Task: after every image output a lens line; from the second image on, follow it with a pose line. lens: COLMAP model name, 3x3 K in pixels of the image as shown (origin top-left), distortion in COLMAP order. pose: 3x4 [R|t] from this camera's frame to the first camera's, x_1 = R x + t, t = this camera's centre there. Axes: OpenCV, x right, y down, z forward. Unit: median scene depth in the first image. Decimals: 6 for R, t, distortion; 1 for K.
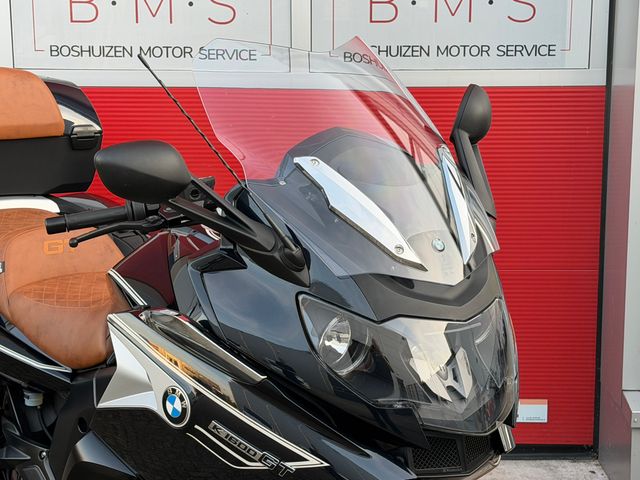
lens RADIAL K [[1257.3, 0, 333.7], [0, 1257.3, 244.2], [0, 0, 1]] dist [0.130767, 0.000000]
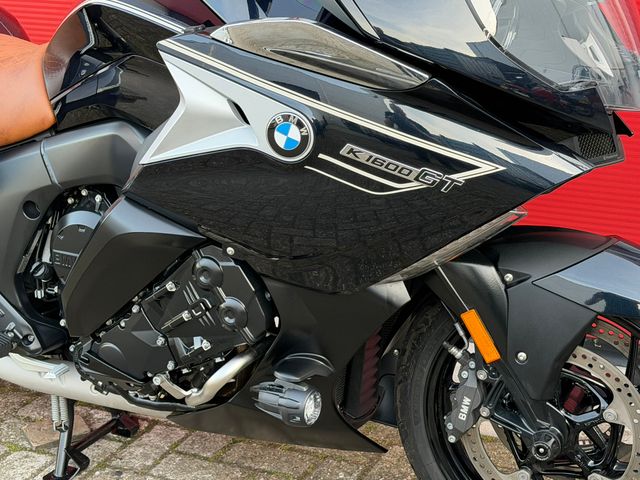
lens RADIAL K [[1257.3, 0, 348.4], [0, 1257.3, 242.3], [0, 0, 1]] dist [0.130767, 0.000000]
pose [[0.904488, -0.174665, 0.389094, -0.425100], [0.110065, 0.976986, 0.182713, 0.050426], [-0.412053, -0.122436, 0.902896, 0.235212]]
